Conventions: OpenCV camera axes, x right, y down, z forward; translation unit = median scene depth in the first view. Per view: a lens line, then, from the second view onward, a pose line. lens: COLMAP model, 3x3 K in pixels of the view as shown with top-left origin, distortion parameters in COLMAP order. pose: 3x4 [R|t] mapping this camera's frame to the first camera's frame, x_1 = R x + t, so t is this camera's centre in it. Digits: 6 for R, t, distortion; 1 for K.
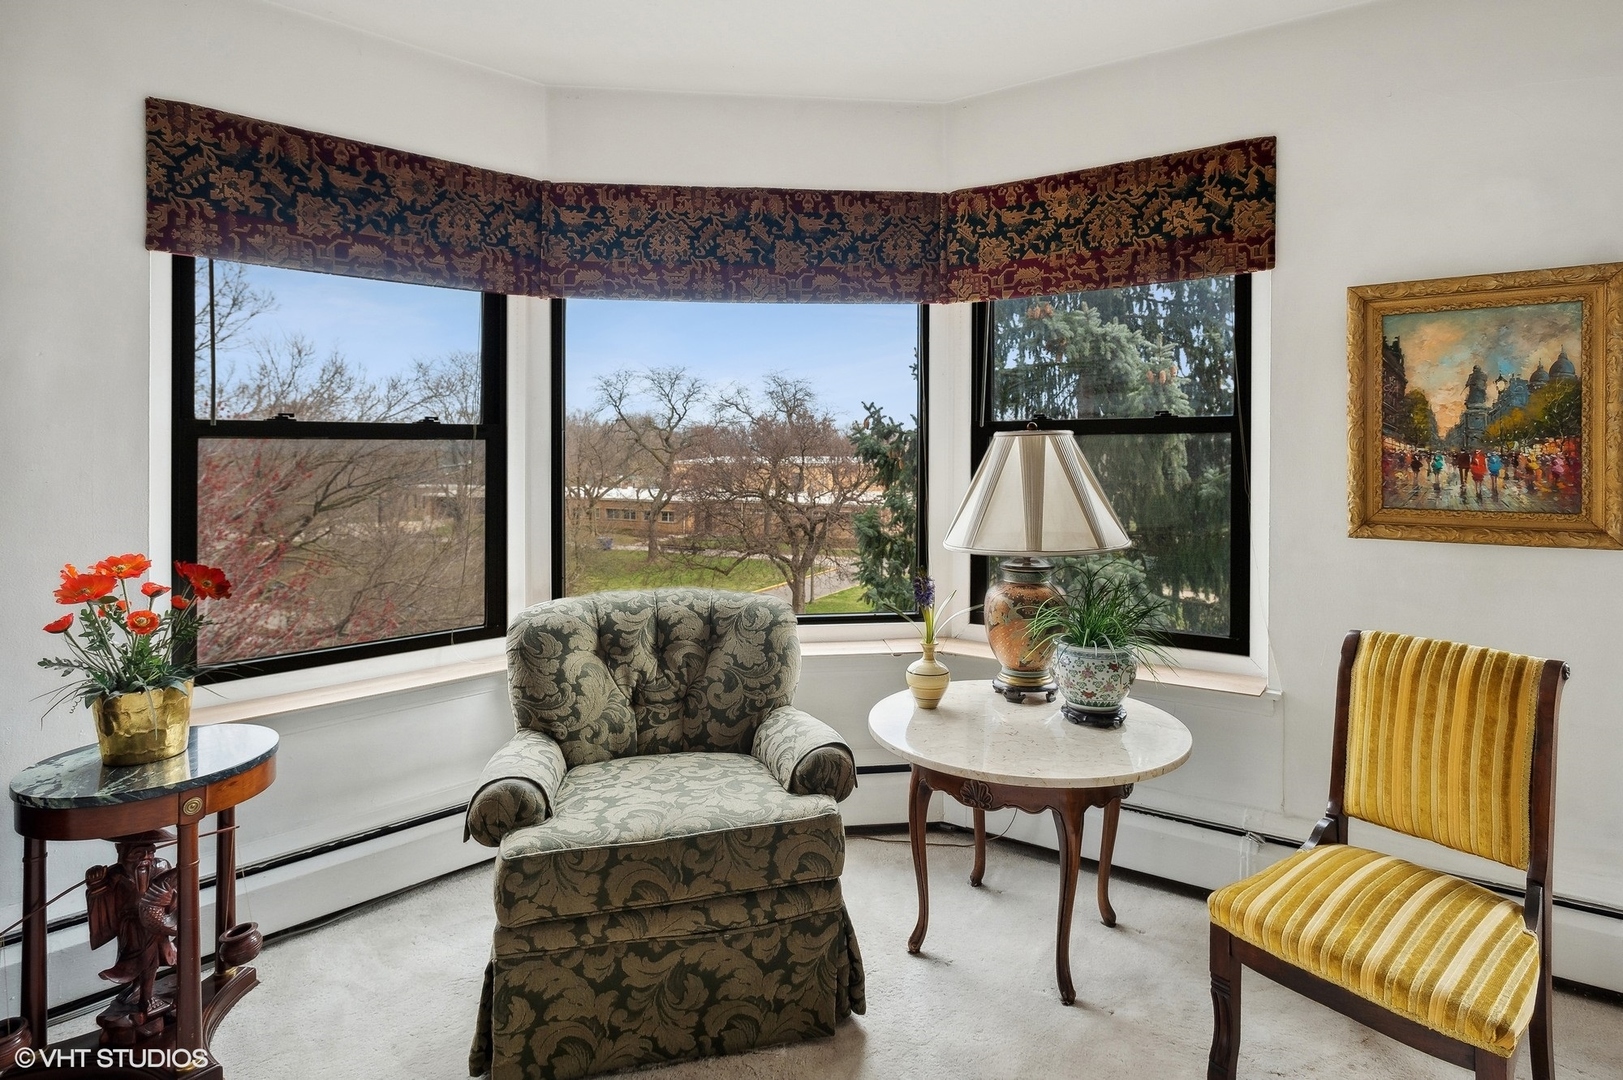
lens RADIAL K [[878.0, 0, 809.1], [0, 878.0, 460.3], [0, 0, 1]] dist [-0.000392, -0.001053]
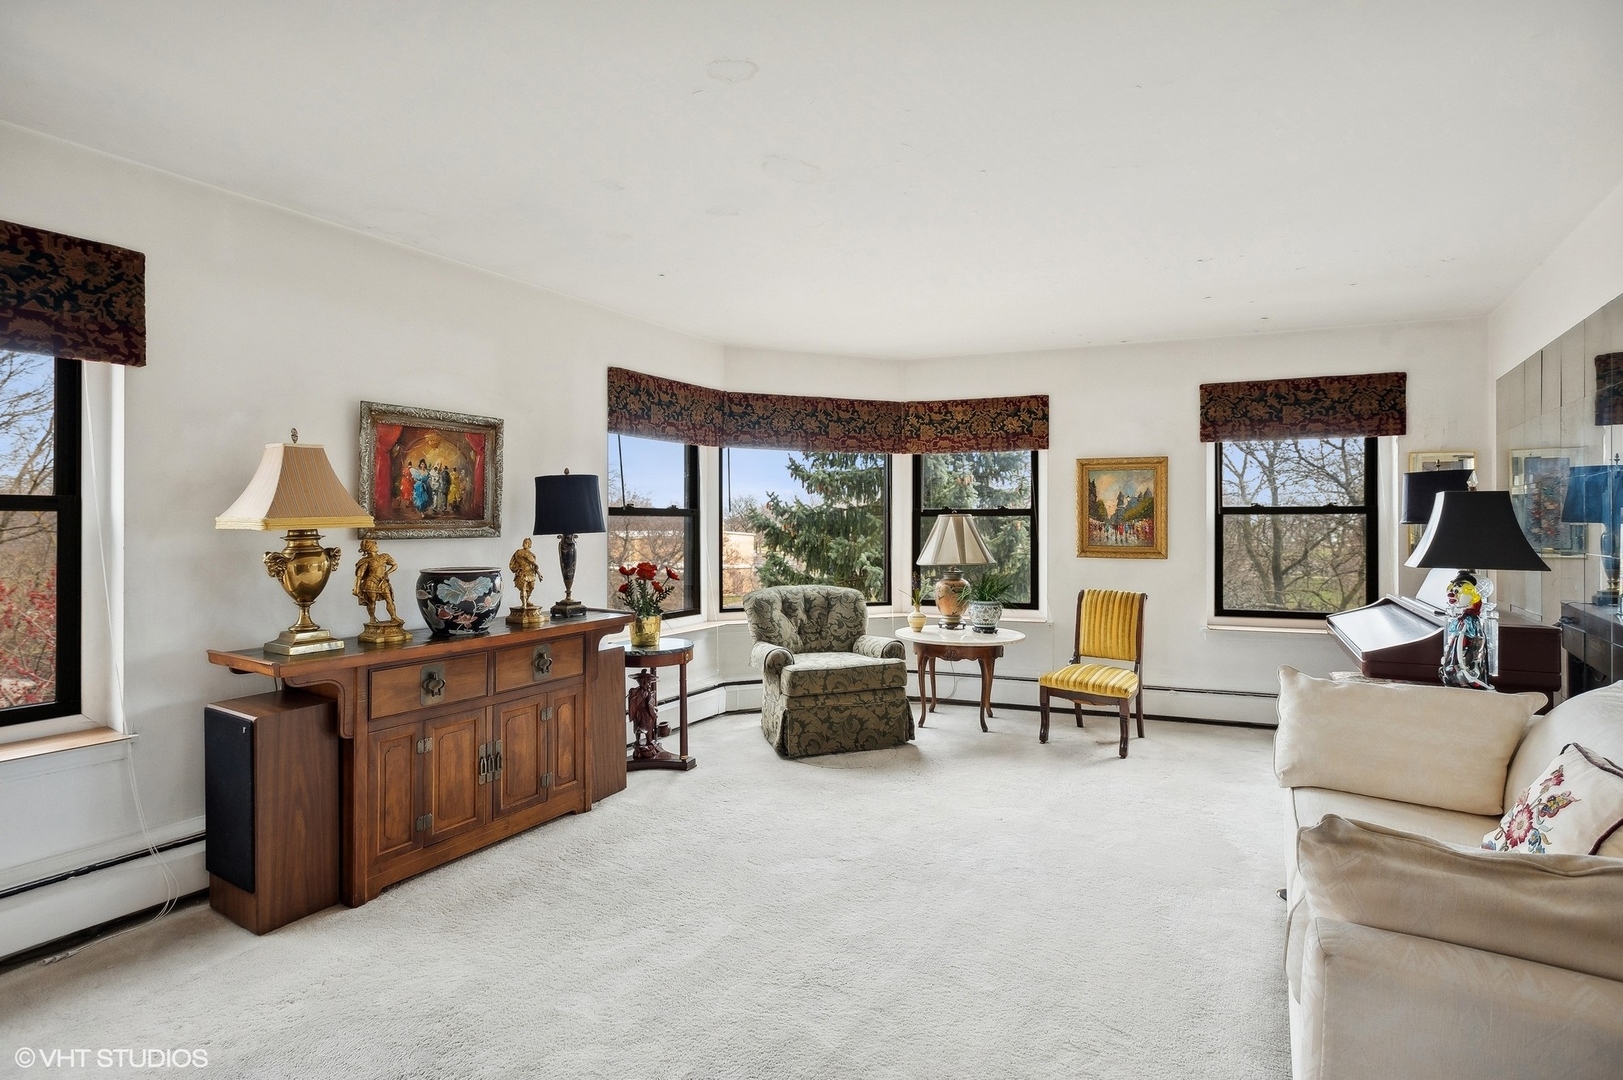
lens RADIAL K [[799.0, 0, 773.7], [0, 799.0, 522.9], [0, 0, 1]] dist [-0.000589, 0.000005]
pose [[0.973747, 0.003556, 0.227605, -0.710367], [-0.000323, 0.999899, -0.014240, 0.019475], [-0.227633, 0.013793, 0.973649, -0.975427]]
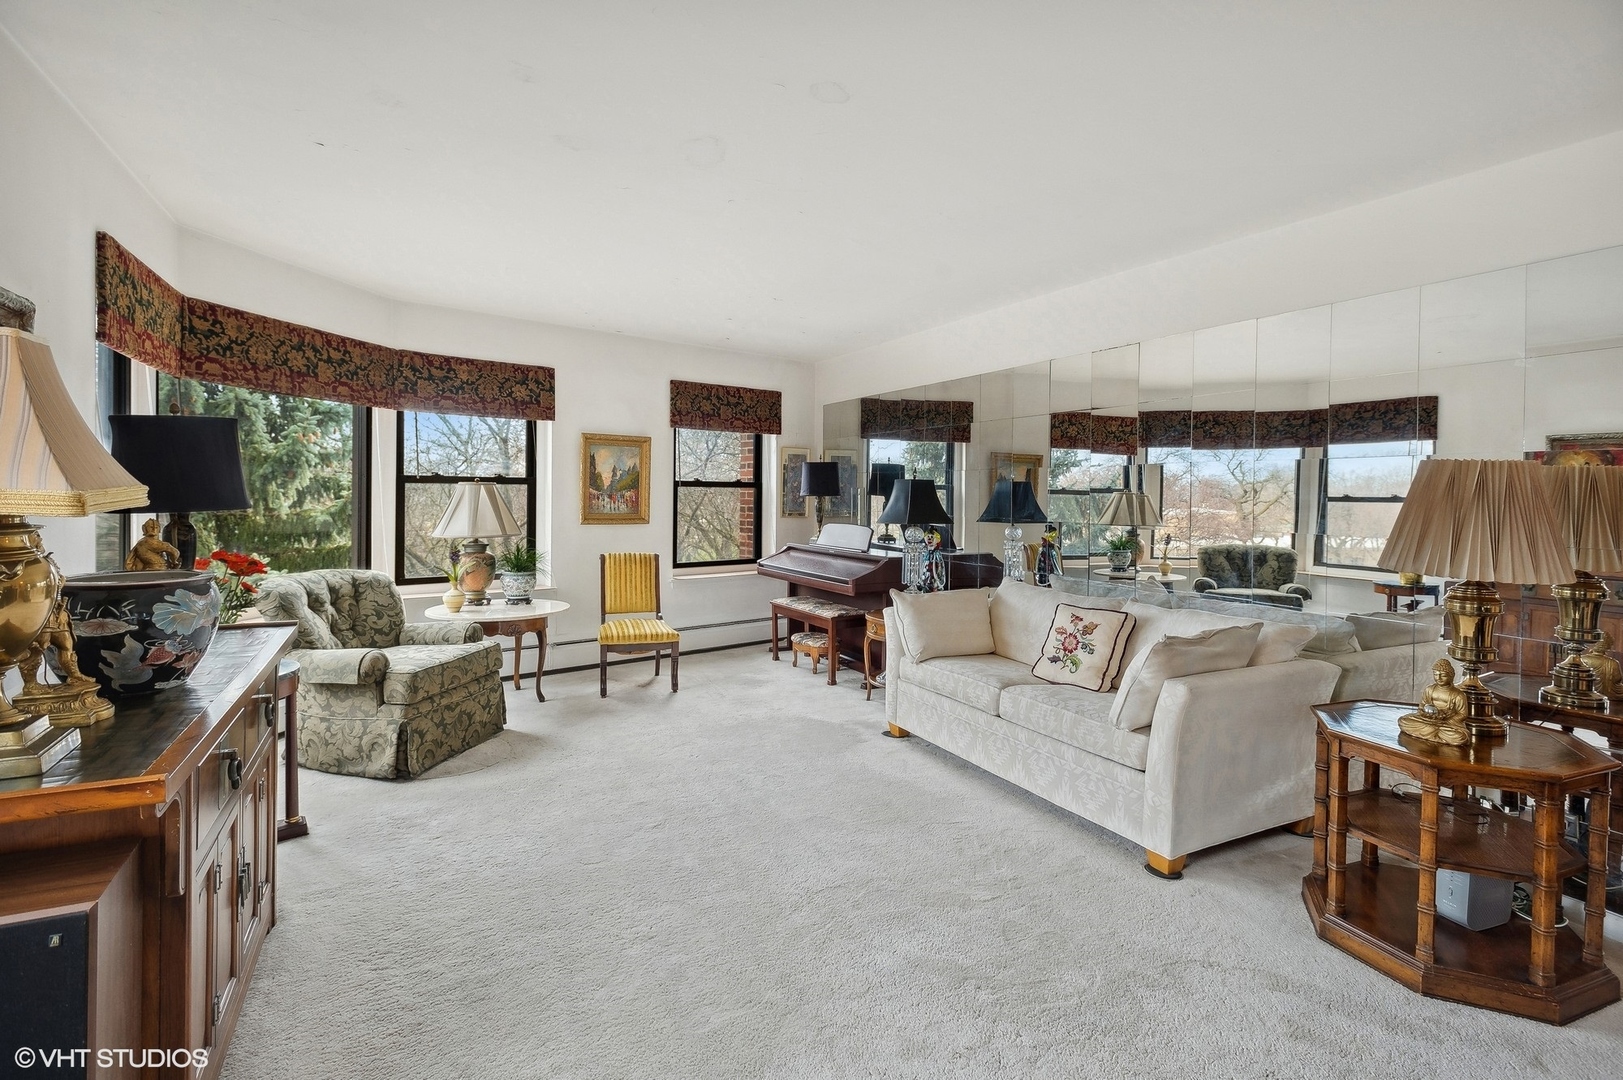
lens RADIAL K [[806.8, 0, 861.2], [0, 806.8, 498.1], [0, 0, 1]] dist [0.000735, 0.000152]
pose [[0.237499, 0.000433, 0.971388, -1.491511], [-0.002574, 0.999997, 0.000183, 0.002083], [-0.971384, -0.002544, 0.237499, -0.406477]]
